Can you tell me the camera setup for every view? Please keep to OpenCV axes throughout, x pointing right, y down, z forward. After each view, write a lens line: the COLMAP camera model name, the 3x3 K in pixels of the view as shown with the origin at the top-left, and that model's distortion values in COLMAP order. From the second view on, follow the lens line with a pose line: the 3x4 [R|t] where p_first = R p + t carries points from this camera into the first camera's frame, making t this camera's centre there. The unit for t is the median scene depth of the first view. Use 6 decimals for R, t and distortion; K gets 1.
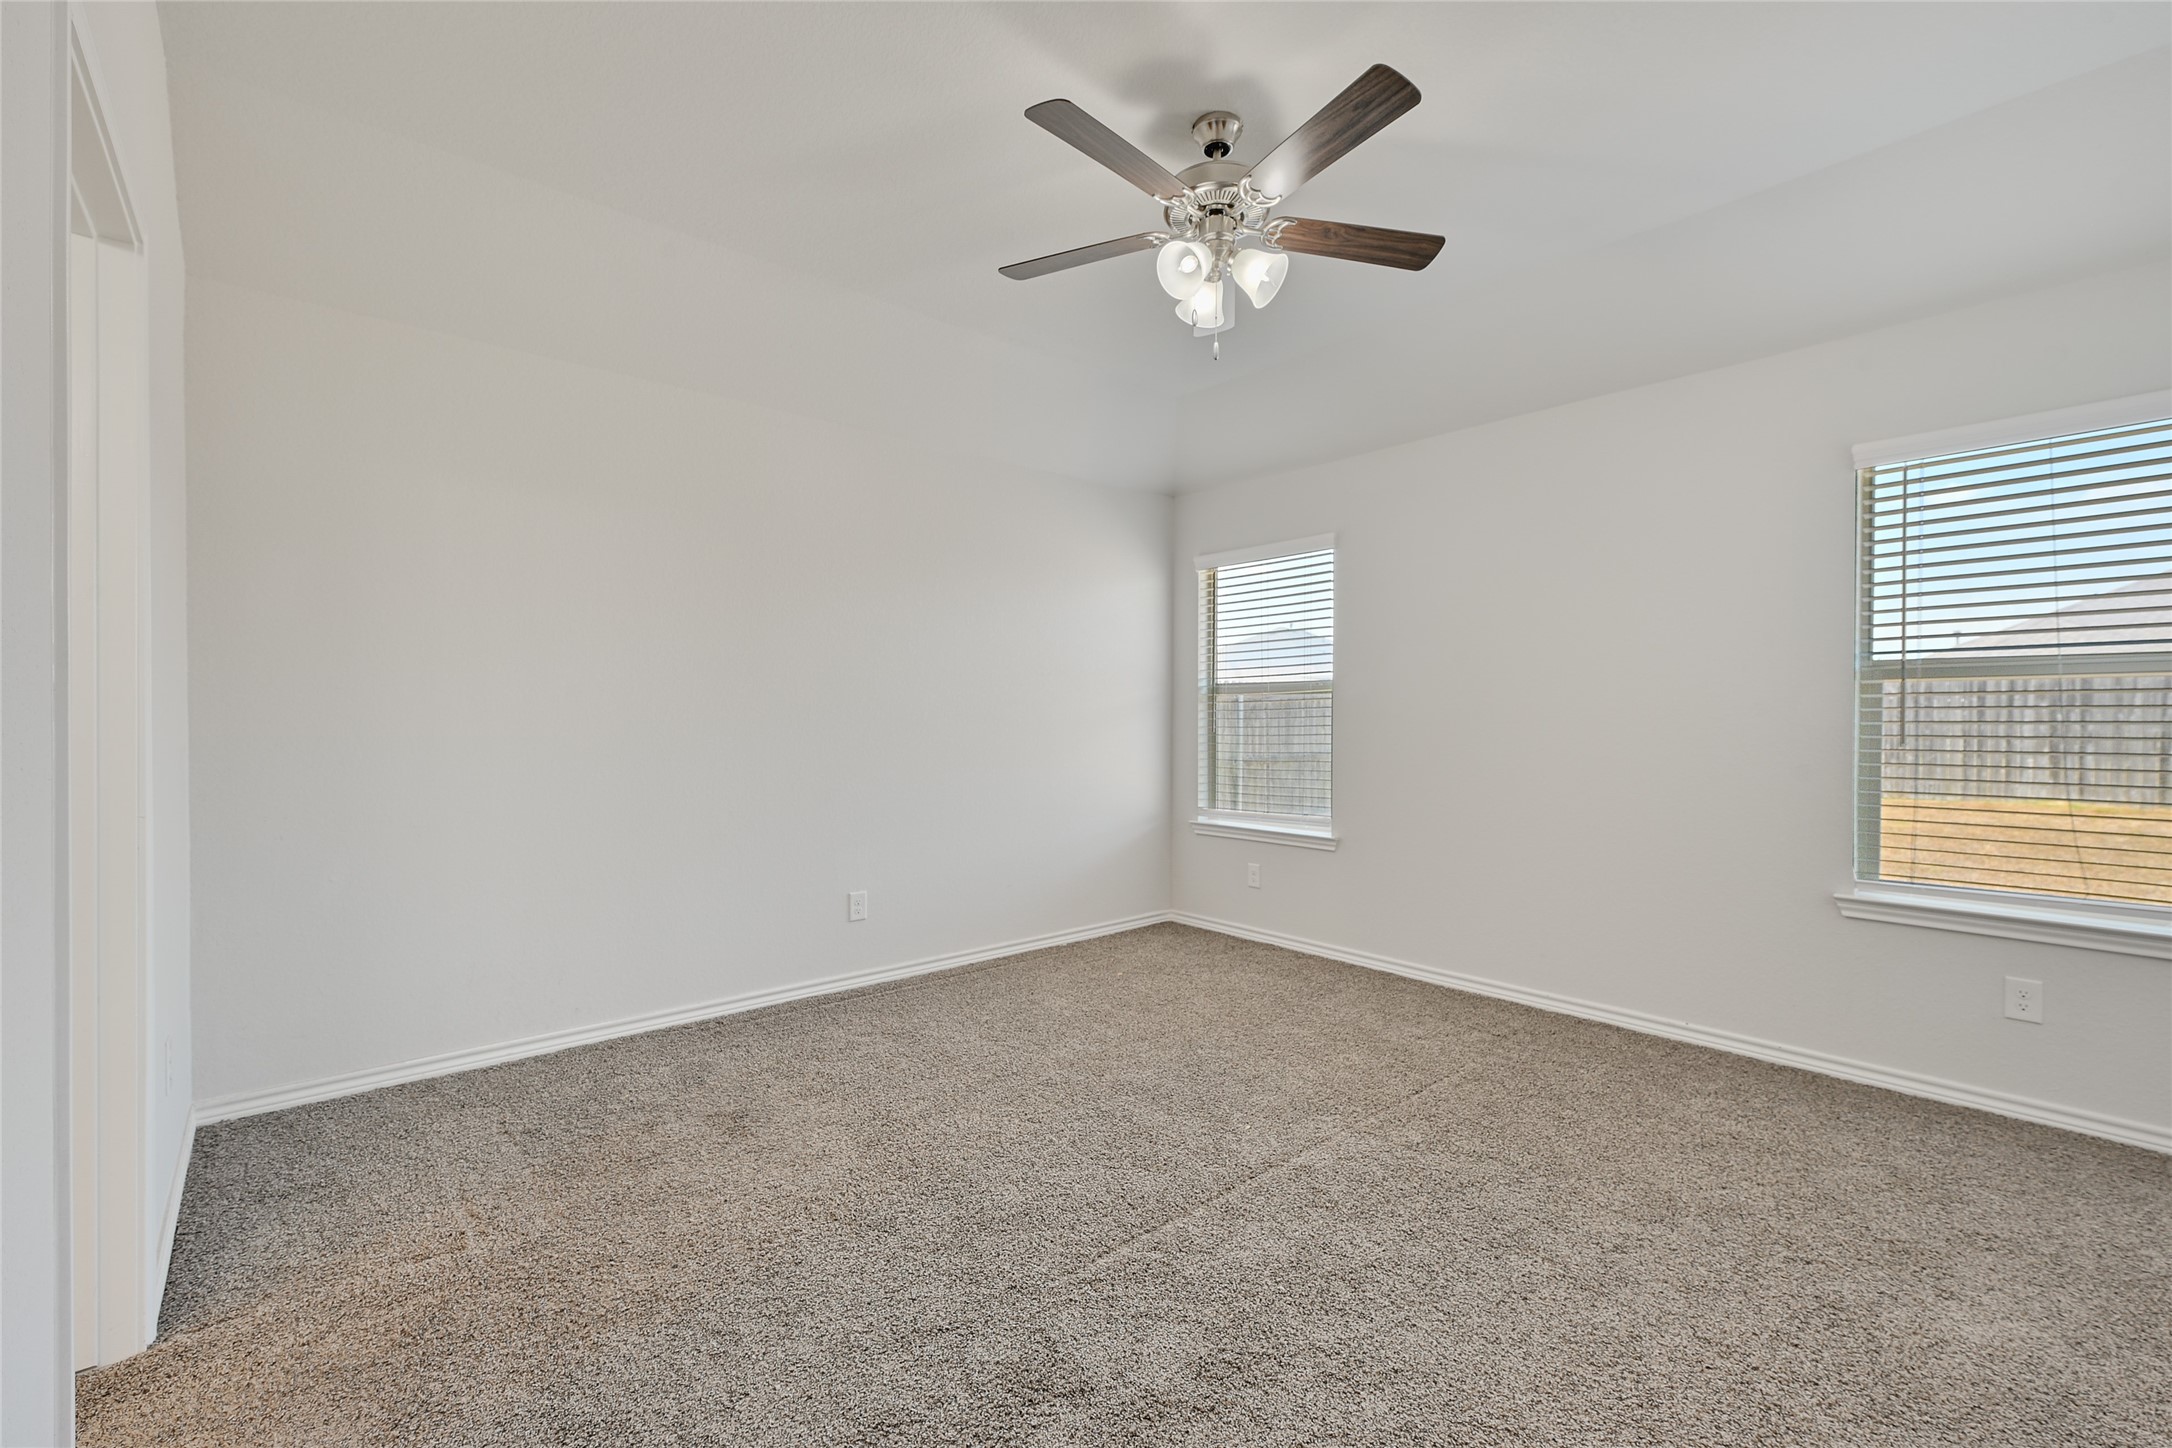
lens RADIAL K [[919.2, 0, 1092.7], [0, 919.2, 719.7], [0, 0, 1]] dist [0.000933, -0.000169]
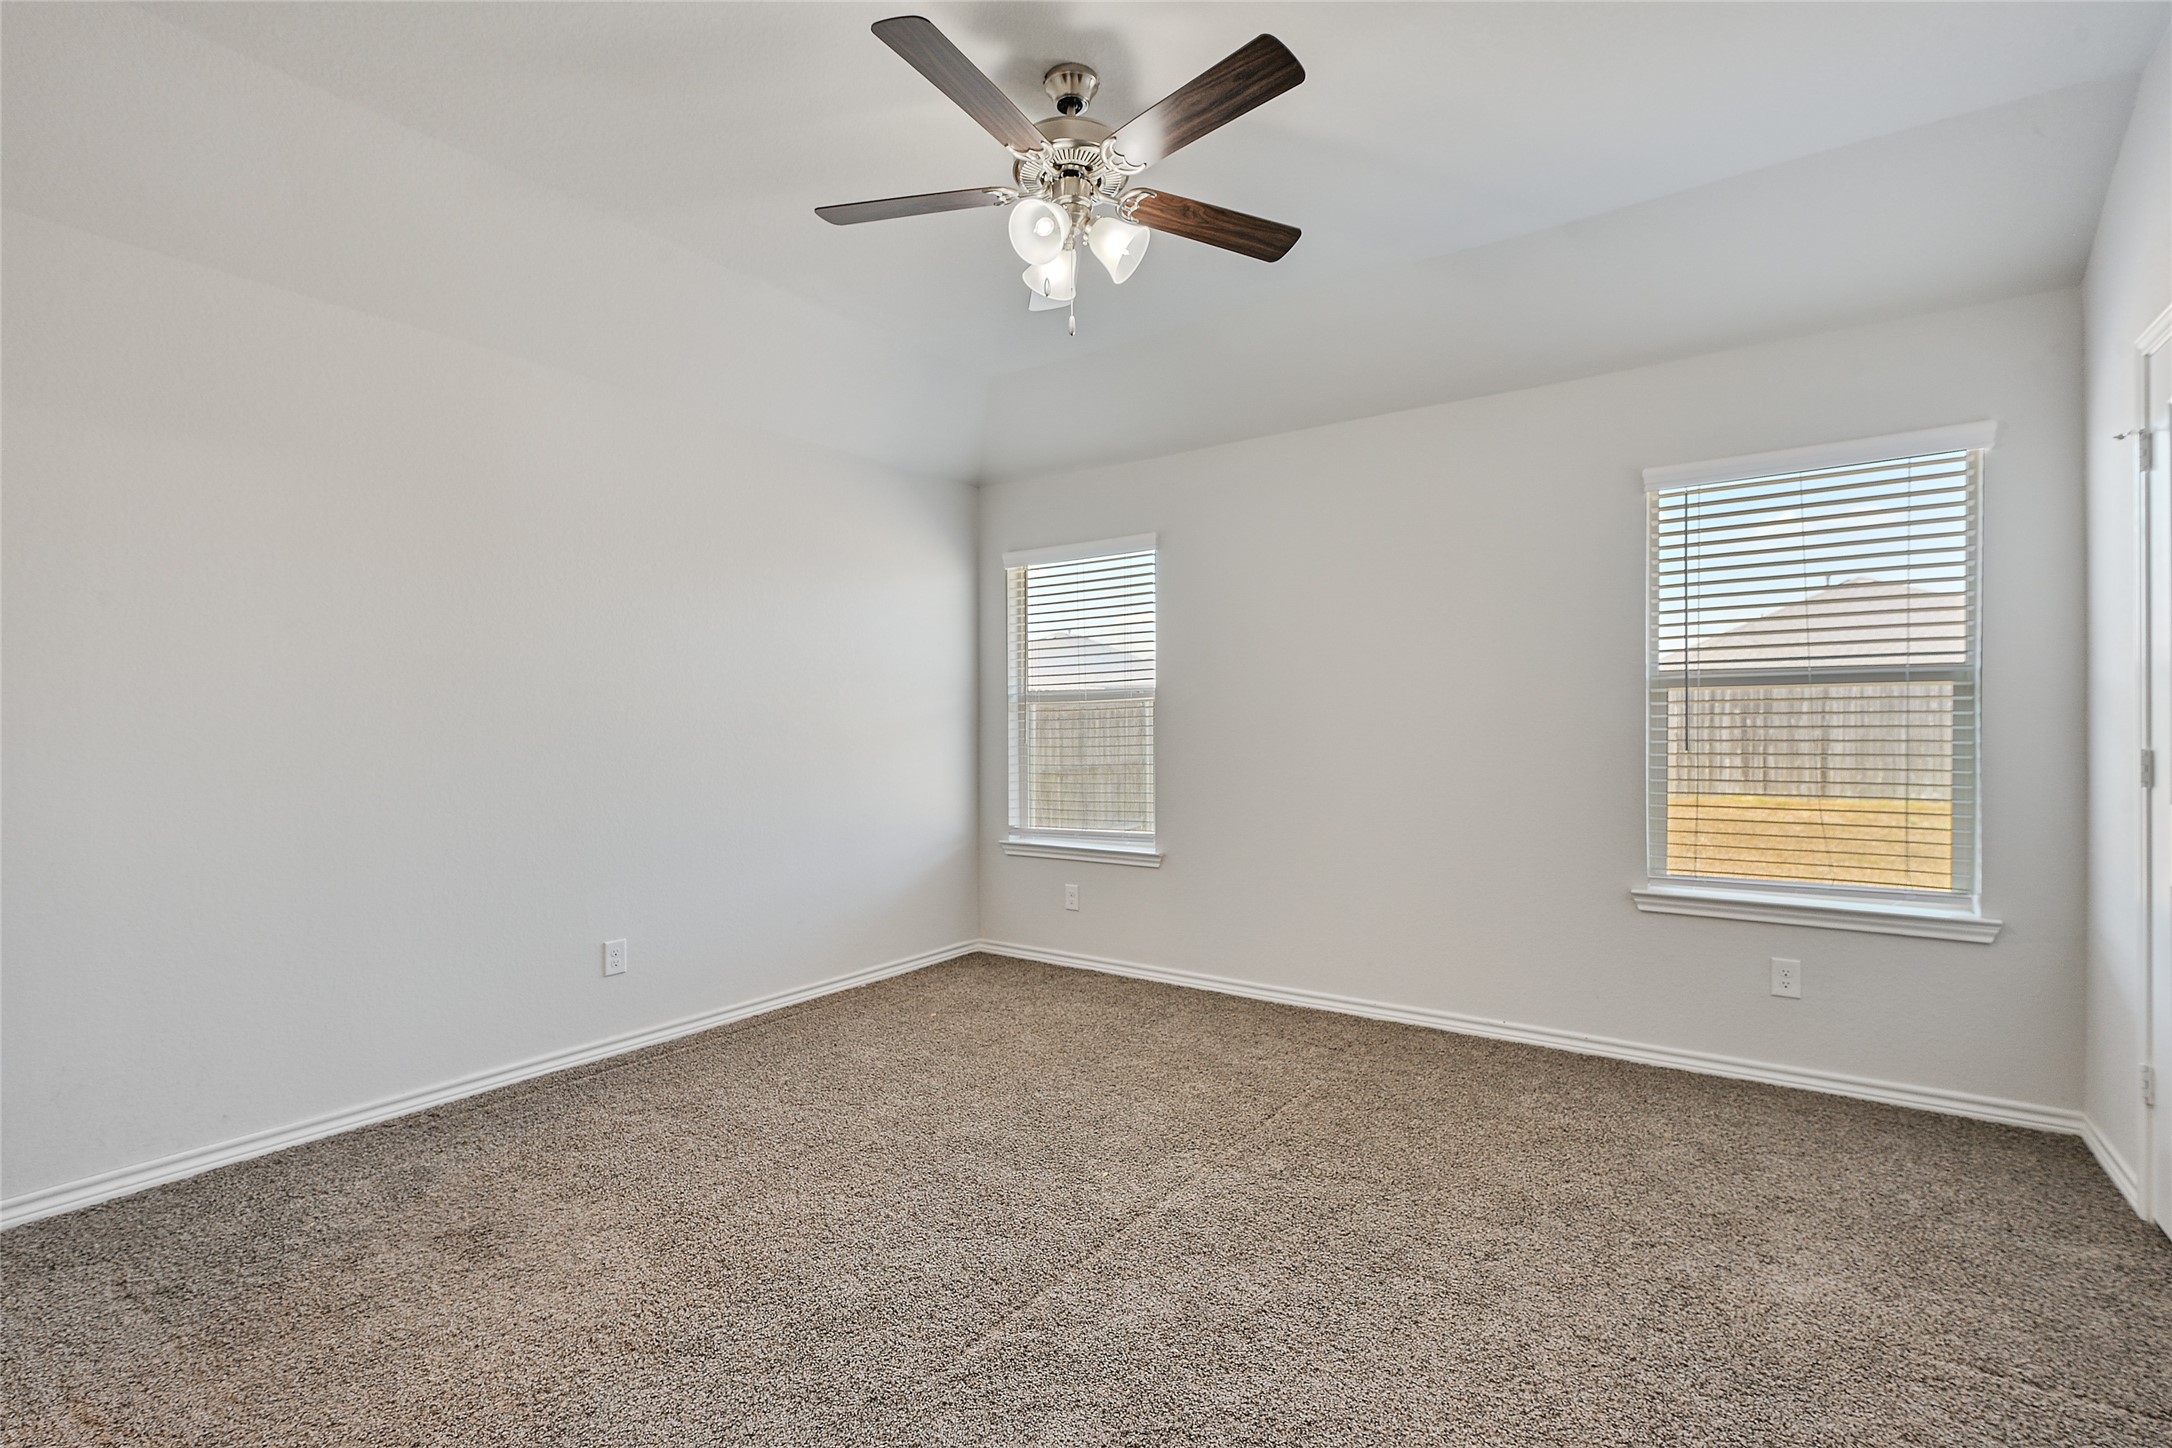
lens RADIAL K [[980.8, 0, 1083.6], [0, 980.8, 725.6], [0, 0, 1]] dist [-0.000169, -0.000118]
pose [[0.970829, -0.006277, 0.239691, -0.088762], [0.007461, 0.999964, -0.004030, -0.000578], [-0.239657, 0.005701, 0.970841, 0.055229]]
